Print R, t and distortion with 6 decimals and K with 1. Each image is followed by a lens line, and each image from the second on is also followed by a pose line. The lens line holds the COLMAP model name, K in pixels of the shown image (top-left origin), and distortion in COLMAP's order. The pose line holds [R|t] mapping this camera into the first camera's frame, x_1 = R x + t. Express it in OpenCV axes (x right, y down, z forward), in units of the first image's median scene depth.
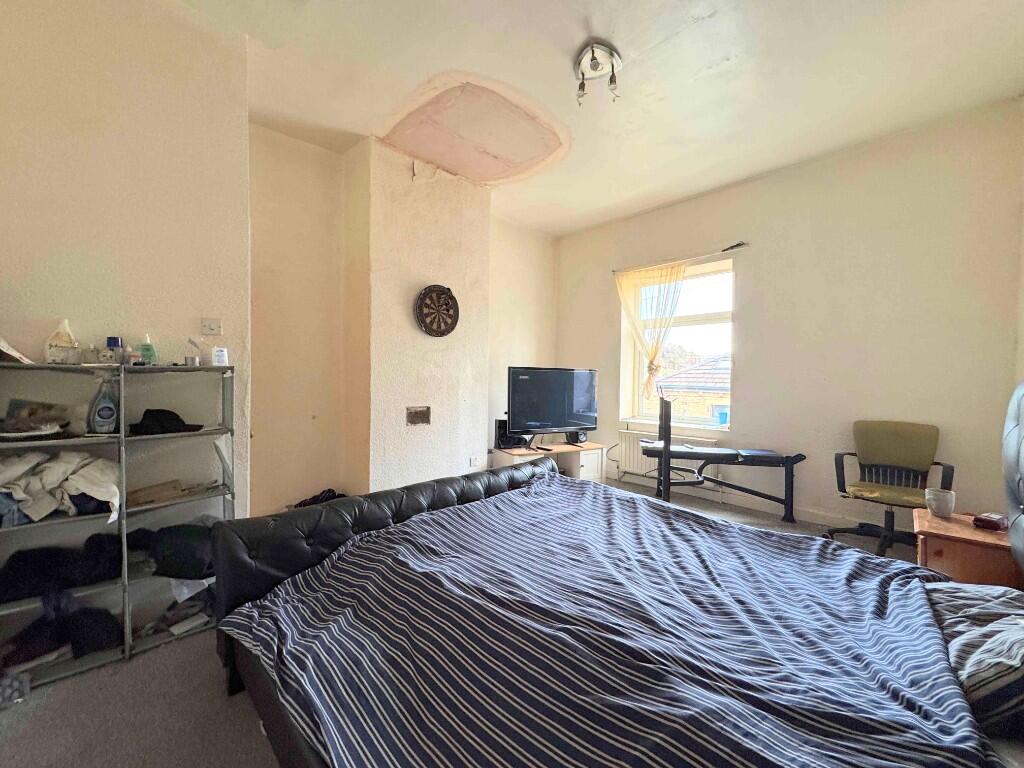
lens RADIAL K [[408.9, 0, 511.3], [0, 408.9, 385.4], [0, 0, 1]] dist [0.001919, -0.000073]
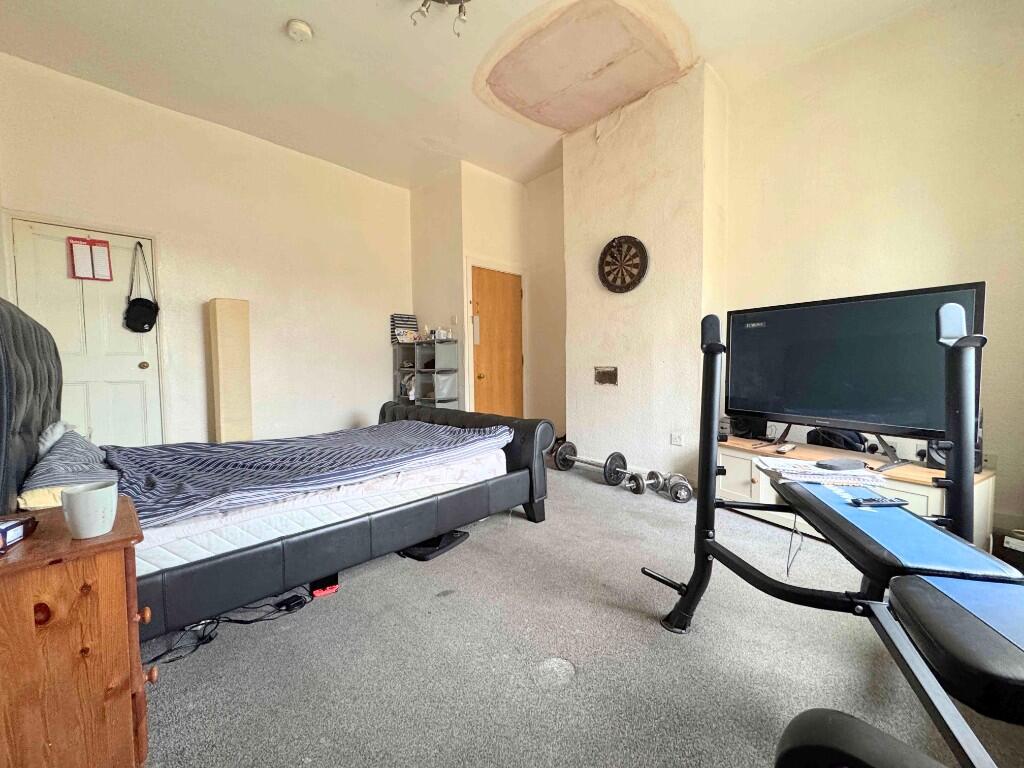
lens RADIAL K [[408.9, 0, 511.4], [0, 408.9, 380.4], [0, 0, 1]] dist [0.001919, -0.000073]
pose [[-0.002126, 0.045983, -0.998940, 0.771861], [-0.003091, 0.998937, 0.045990, 0.039259], [0.999993, 0.003186, -0.001981, 0.760903]]
